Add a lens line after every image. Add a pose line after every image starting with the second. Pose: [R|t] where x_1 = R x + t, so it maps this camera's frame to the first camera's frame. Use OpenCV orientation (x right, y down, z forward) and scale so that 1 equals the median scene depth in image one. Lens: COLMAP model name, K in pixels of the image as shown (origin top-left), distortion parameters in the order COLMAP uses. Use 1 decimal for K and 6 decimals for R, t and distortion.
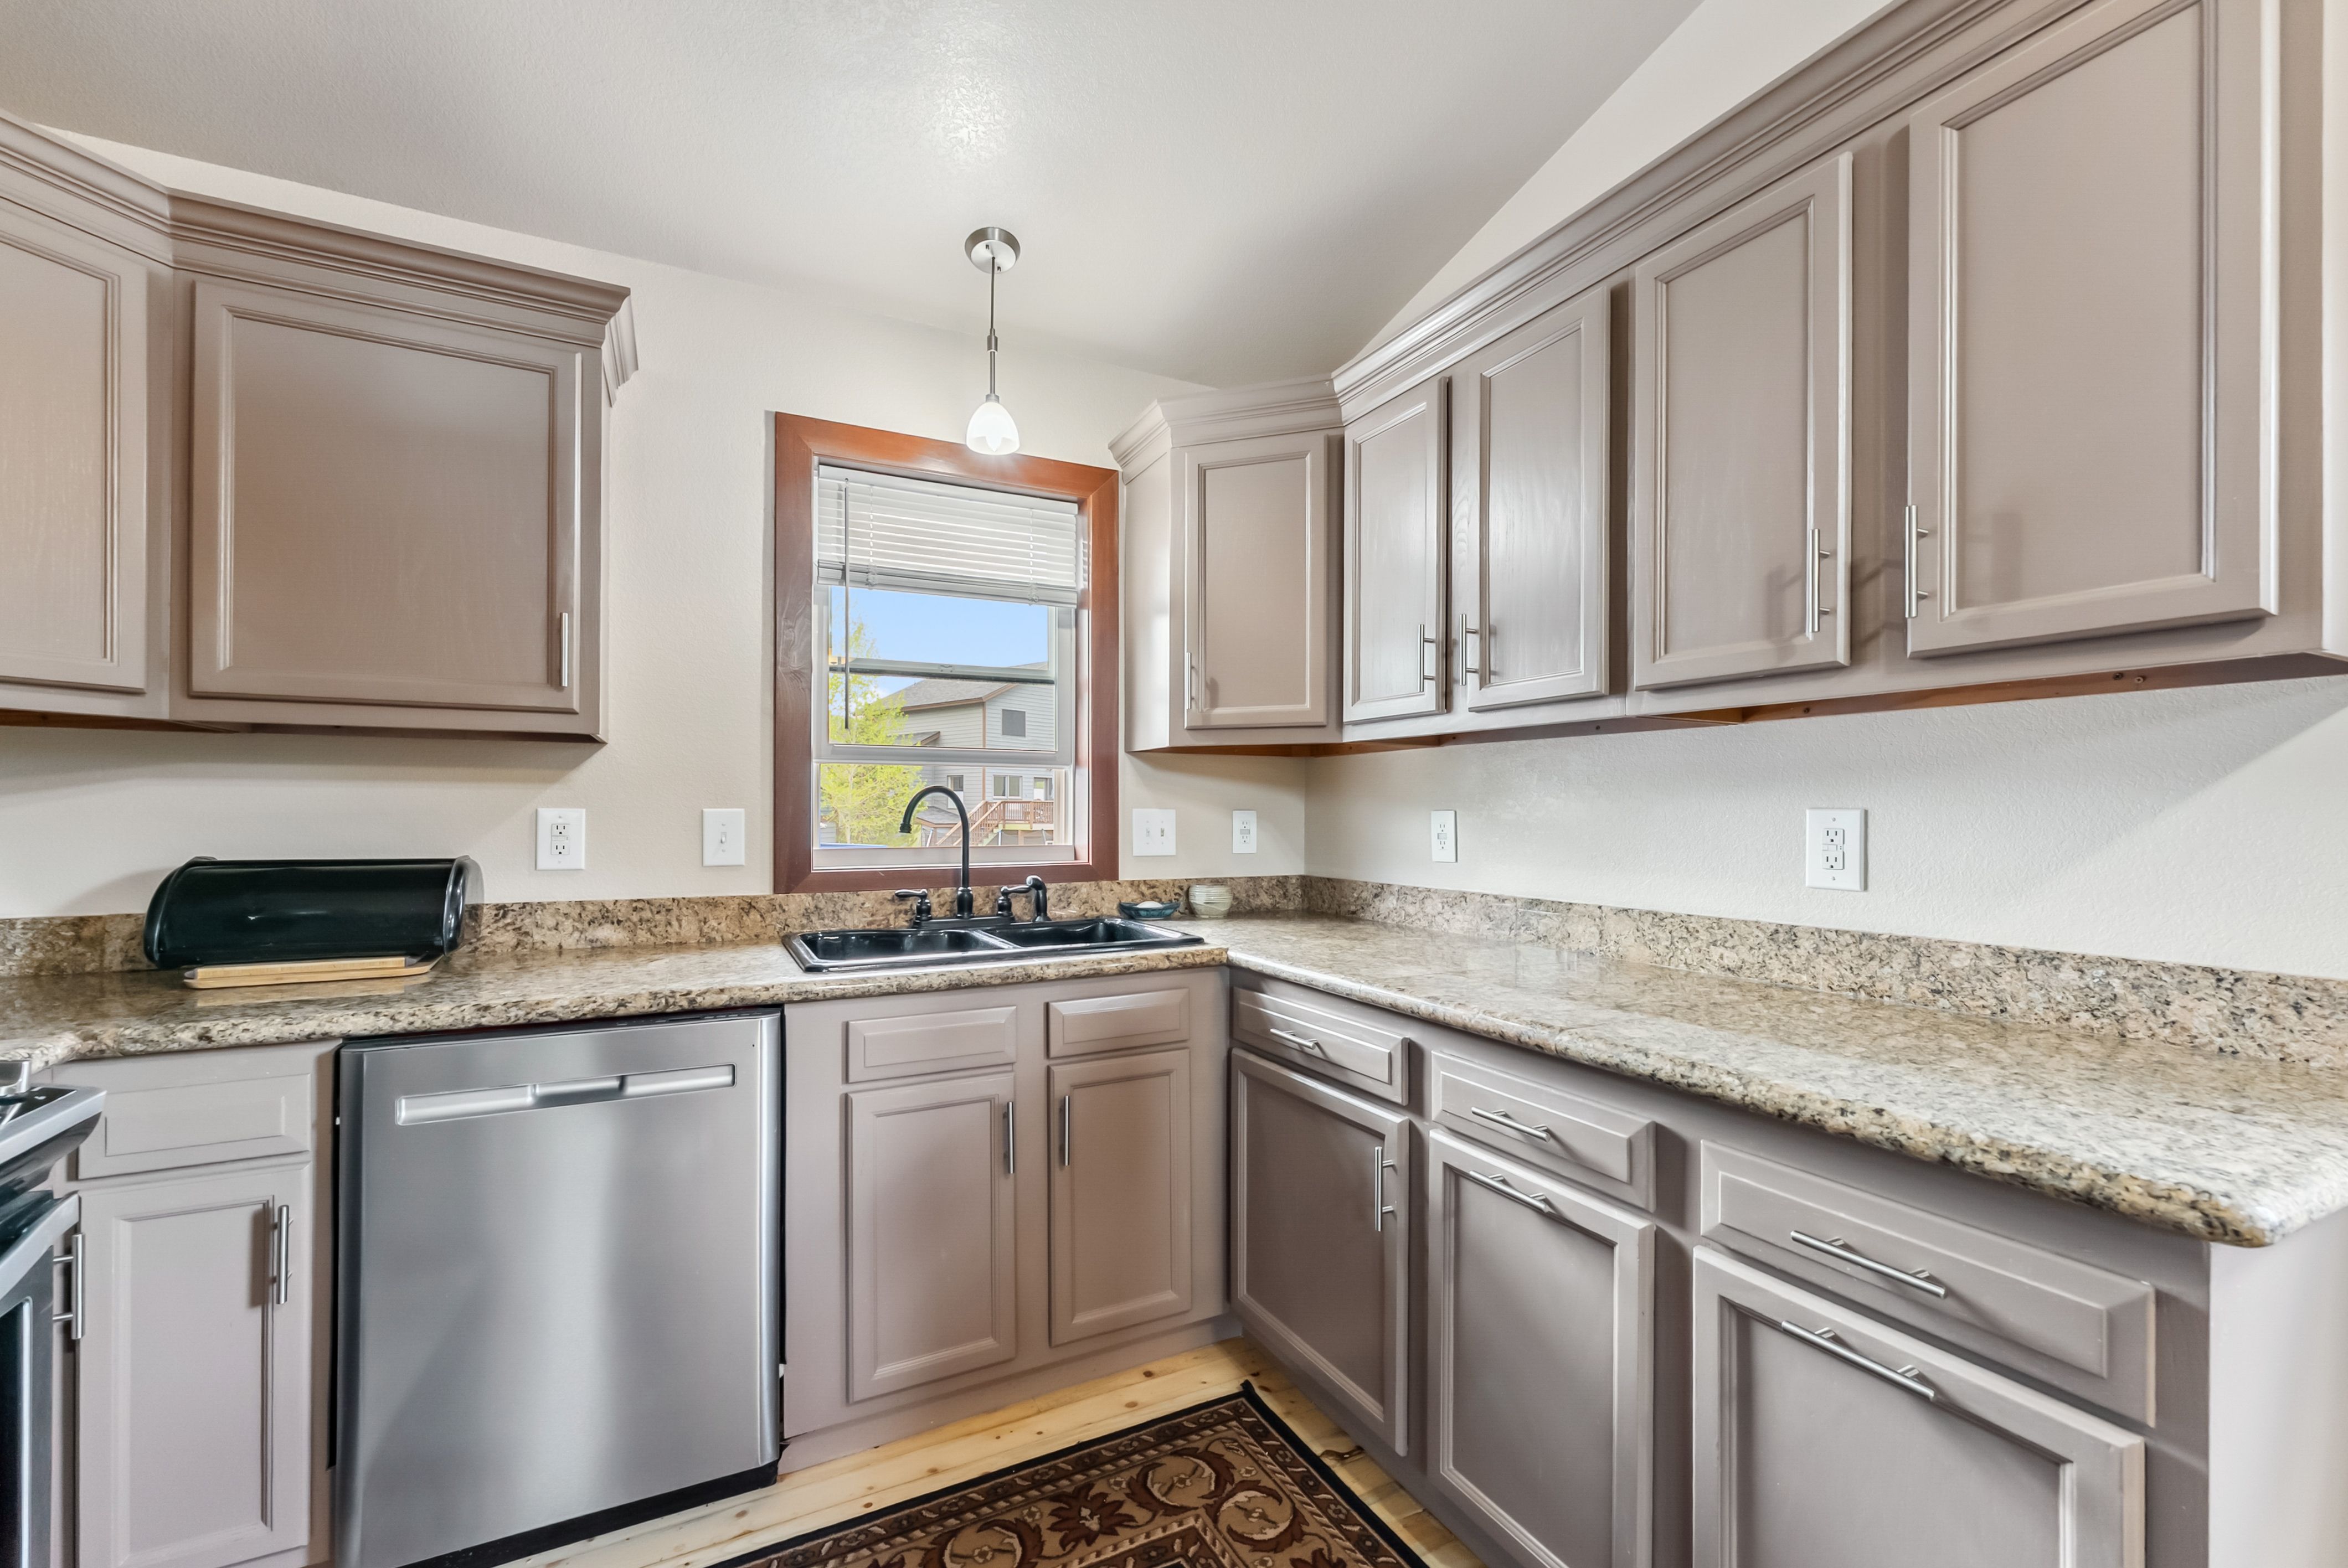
lens RADIAL K [[964.5, 0, 1178.0], [0, 964.5, 810.5], [0, 0, 1]] dist [-0.000885, -0.000653]
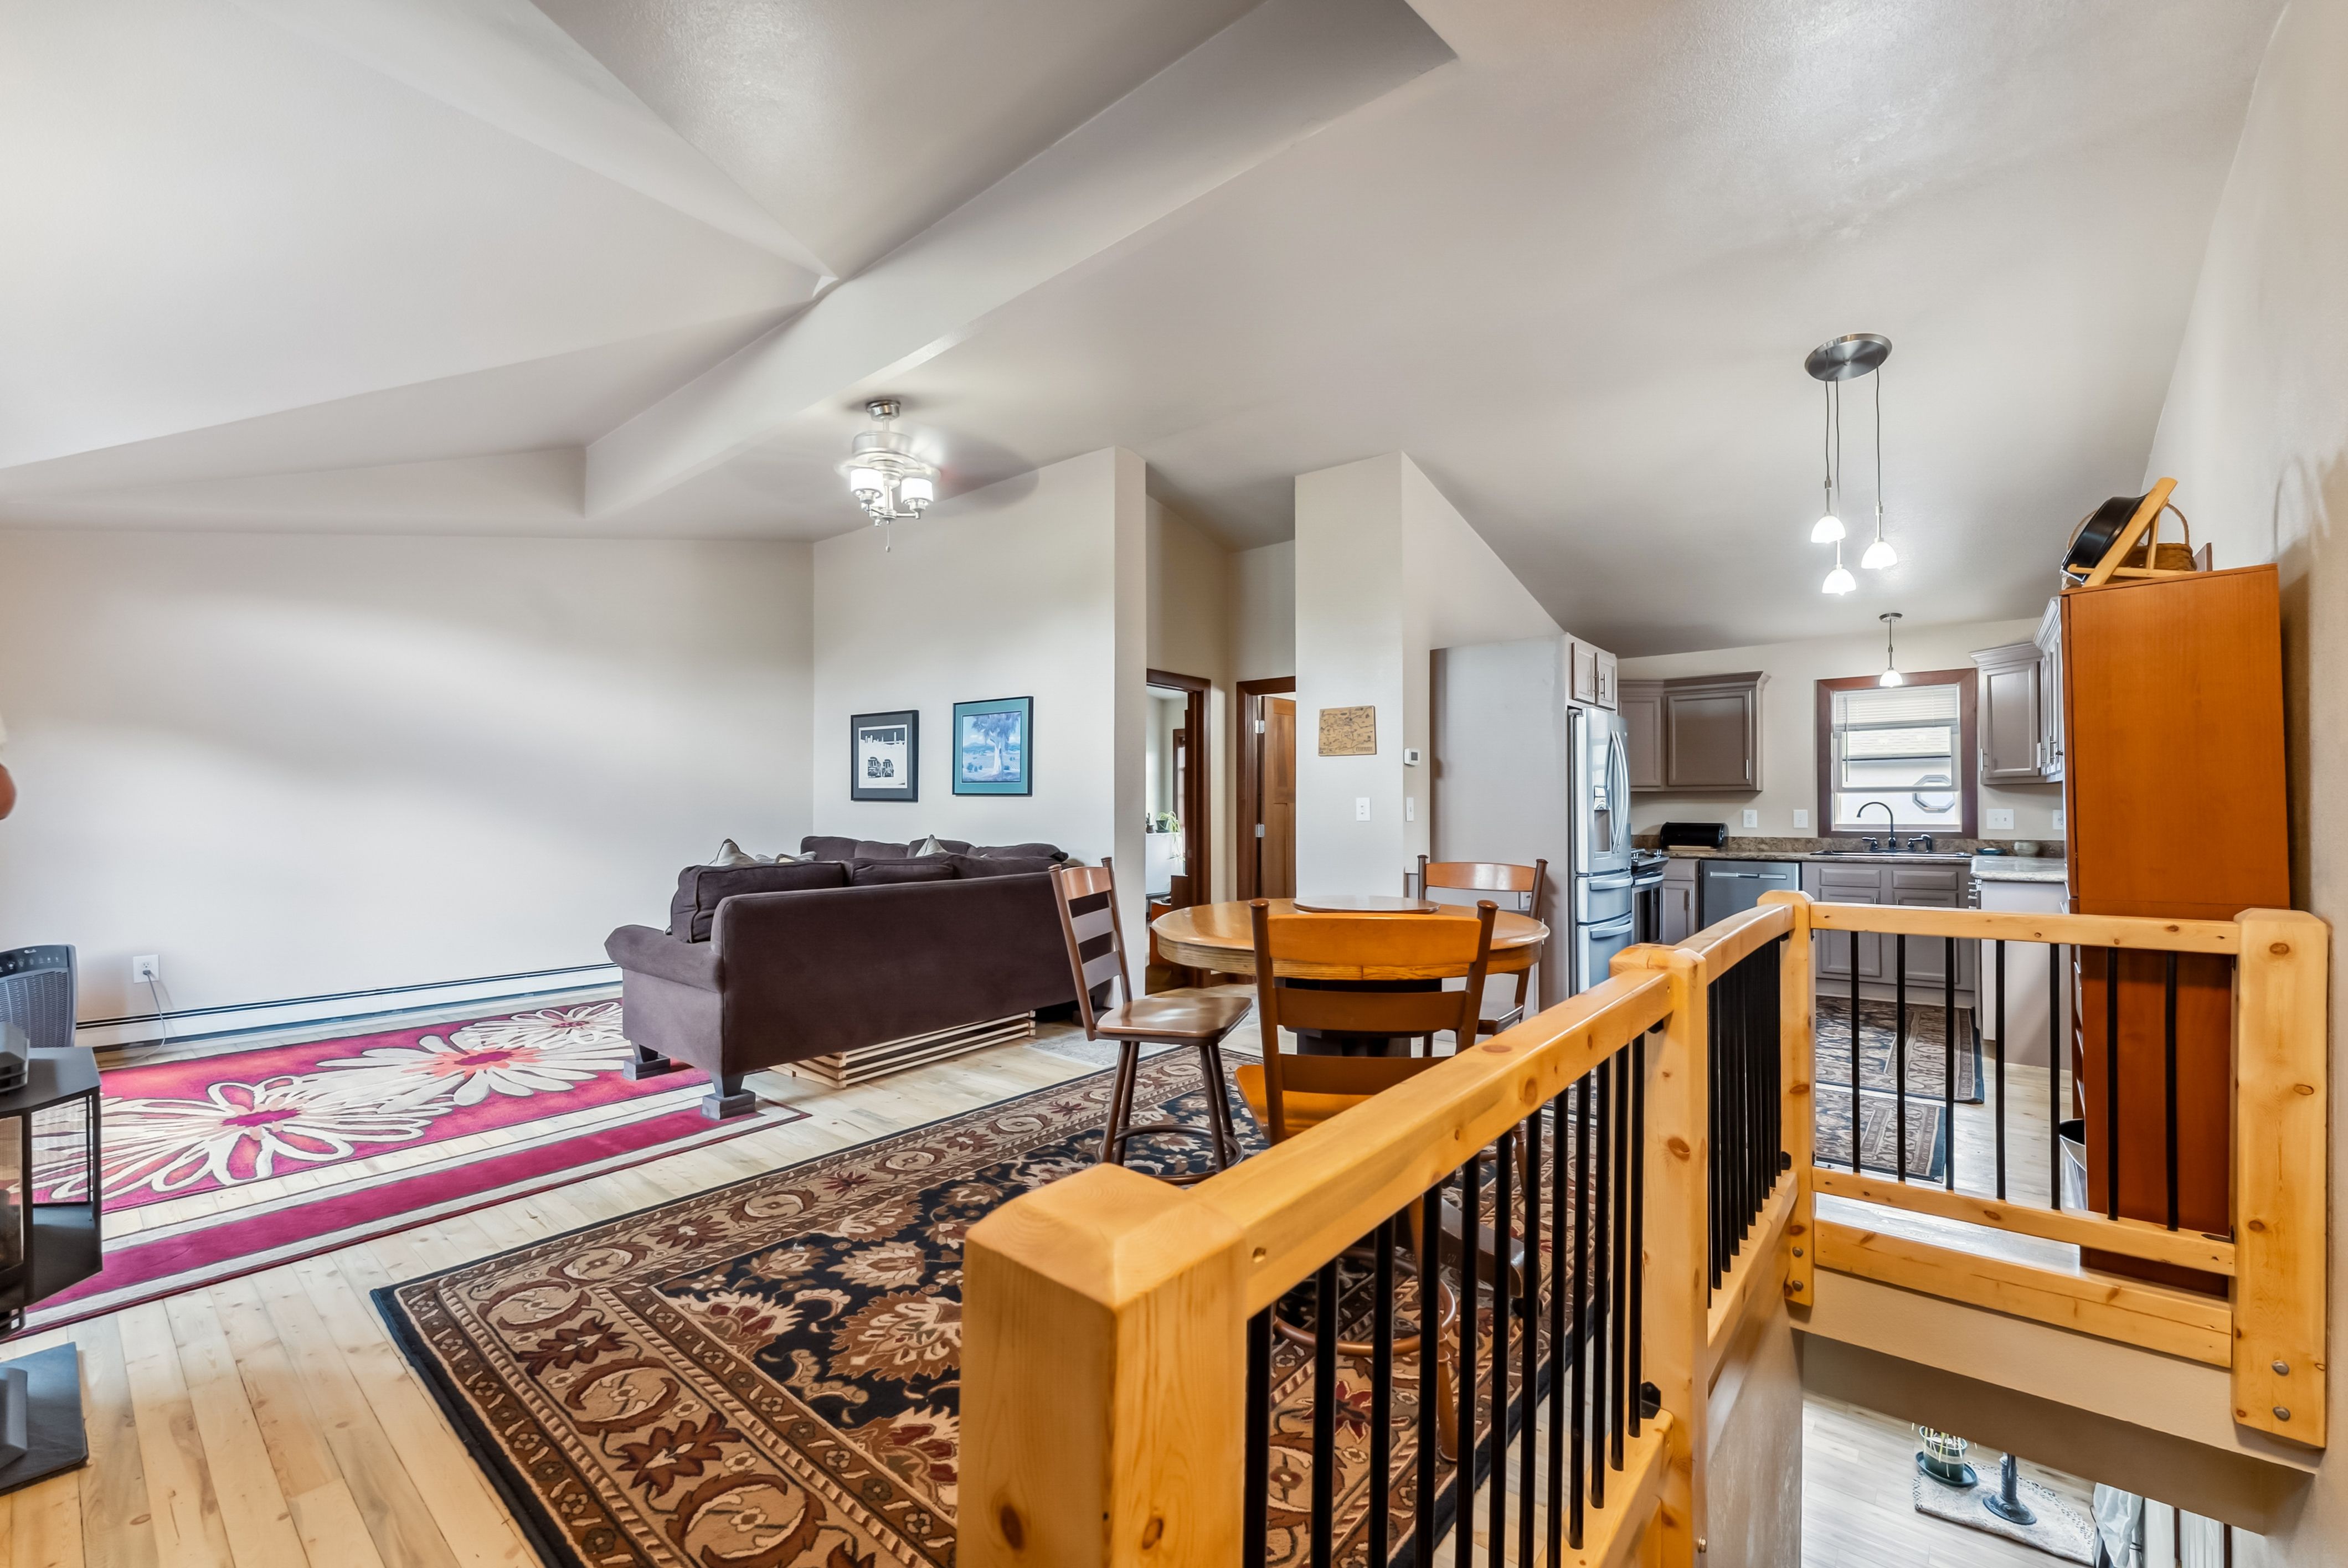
lens RADIAL K [[965.1, 0, 1174.2], [0, 965.1, 798.4], [0, 0, 1]] dist [0.000467, 0.000427]
pose [[0.390755, -0.013560, -0.920395, 1.773246], [0.004299, 0.999907, -0.012907, -0.008324], [0.920485, 0.001087, 0.390777, -2.298085]]
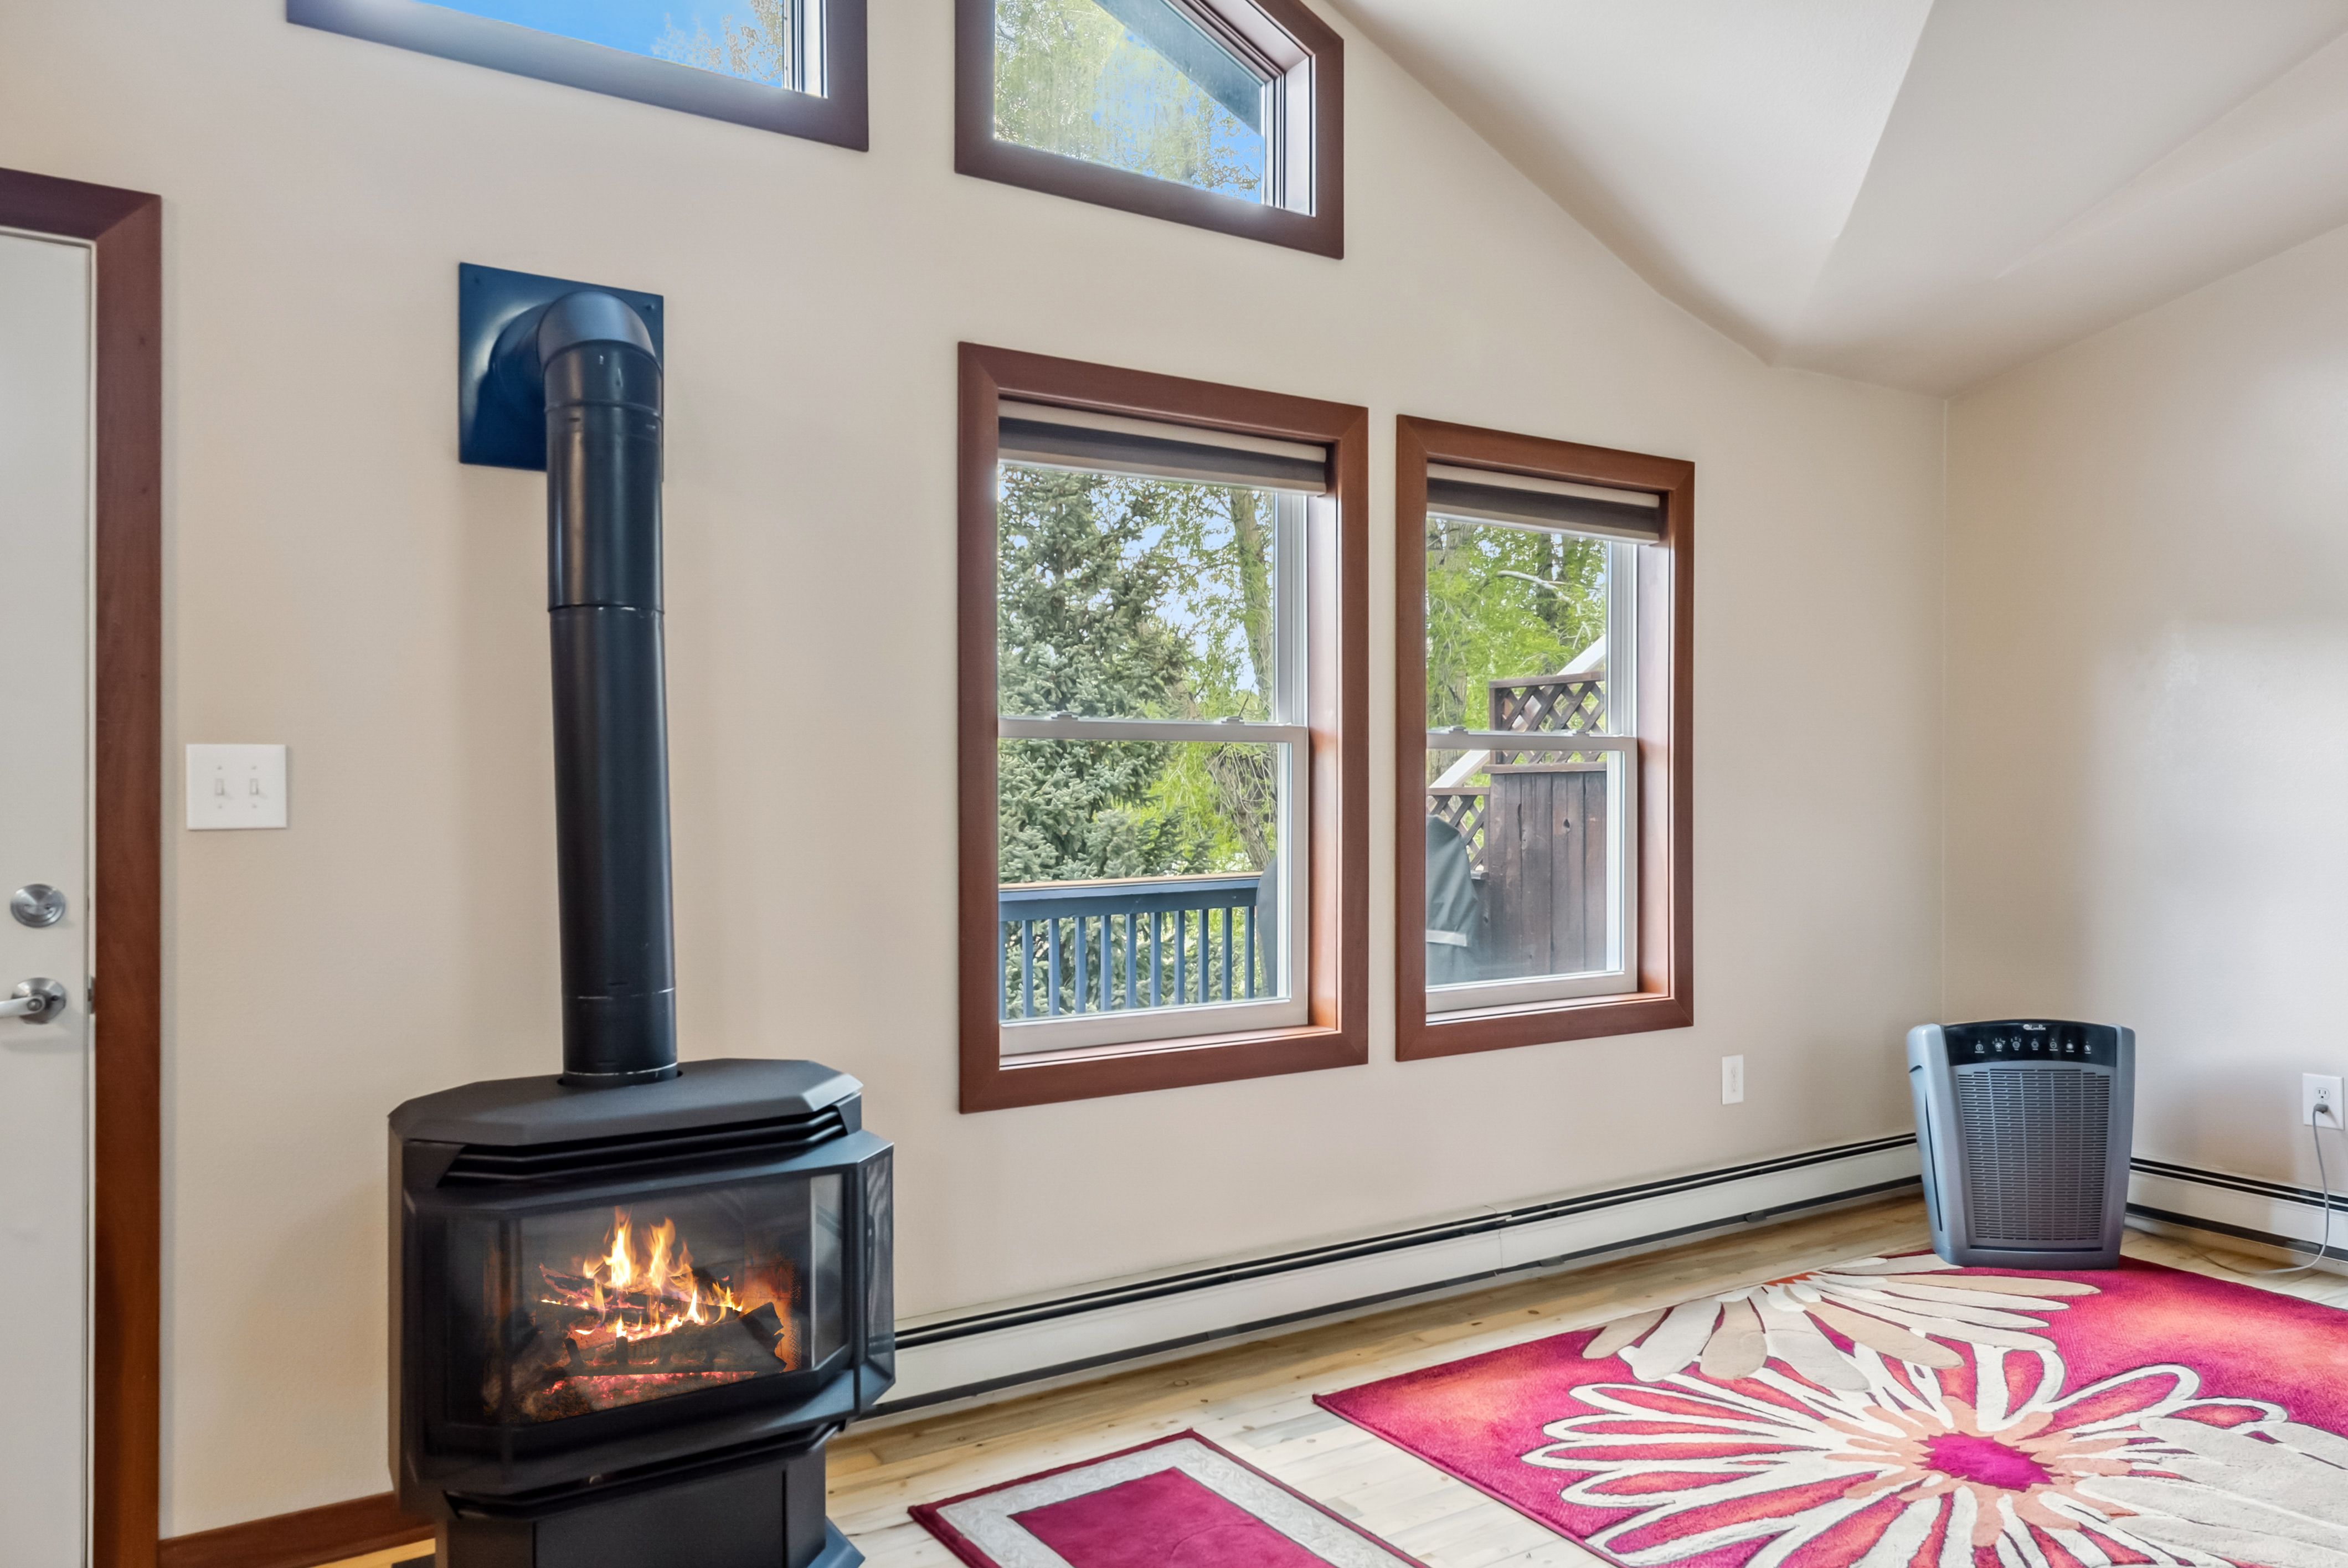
lens RADIAL K [[1565.6, 0, 1174.0], [0, 1565.6, 784.0], [0, 0, 1]] dist [-0.006342, -0.002629]
pose [[-0.995407, 0.000552, -0.095732, 0.202686], [0.001191, 0.999977, -0.006616, -0.015627], [0.095726, -0.006699, -0.995385, -1.876513]]
